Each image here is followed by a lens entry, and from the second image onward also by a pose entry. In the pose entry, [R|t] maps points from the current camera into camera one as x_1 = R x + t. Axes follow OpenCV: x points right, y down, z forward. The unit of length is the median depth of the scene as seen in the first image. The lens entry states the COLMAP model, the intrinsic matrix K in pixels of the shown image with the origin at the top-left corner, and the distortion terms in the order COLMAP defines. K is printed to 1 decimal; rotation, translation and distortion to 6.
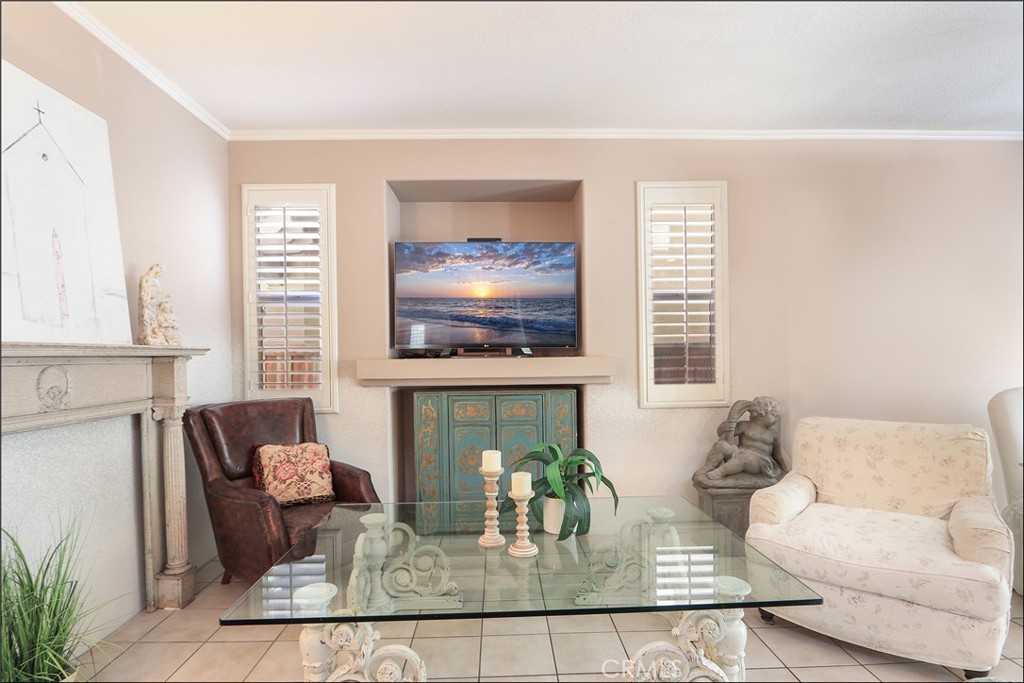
lens RADIAL K [[522.6, 0, 514.7], [0, 522.6, 362.4], [0, 0, 1]] dist [-0.003937, -0.000102]
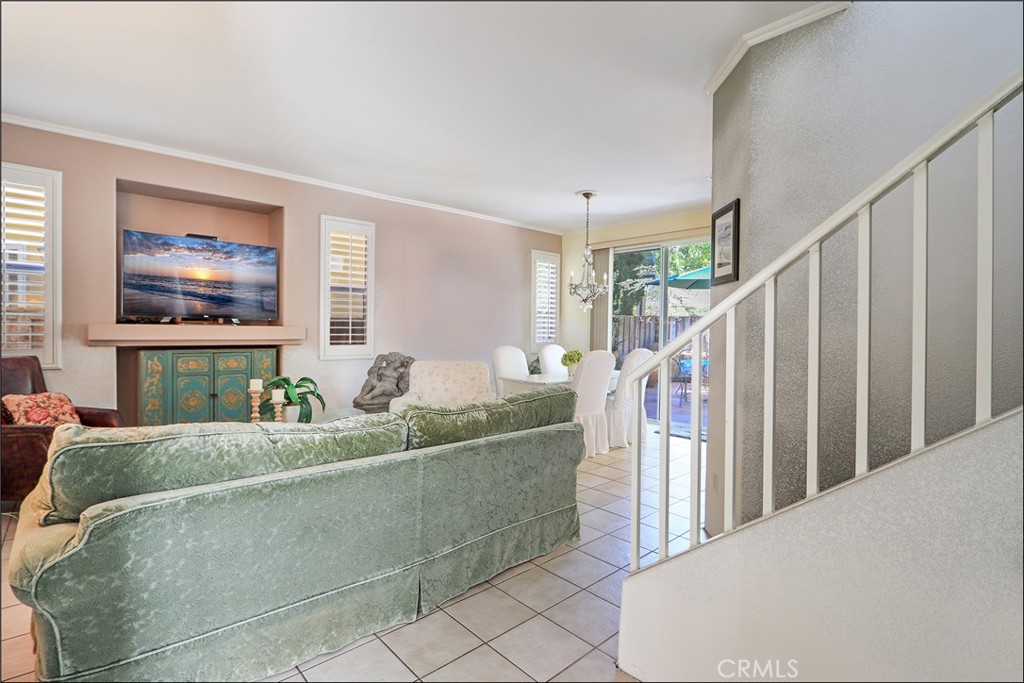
lens RADIAL K [[486.5, 0, 505.8], [0, 486.5, 336.7], [0, 0, 1]] dist [-0.018145, 0.000030]
pose [[0.765439, 0.010815, 0.643417, -0.265994], [-0.014984, 0.999887, 0.001019, 0.008446], [-0.643334, -0.010421, 0.765515, -0.456580]]
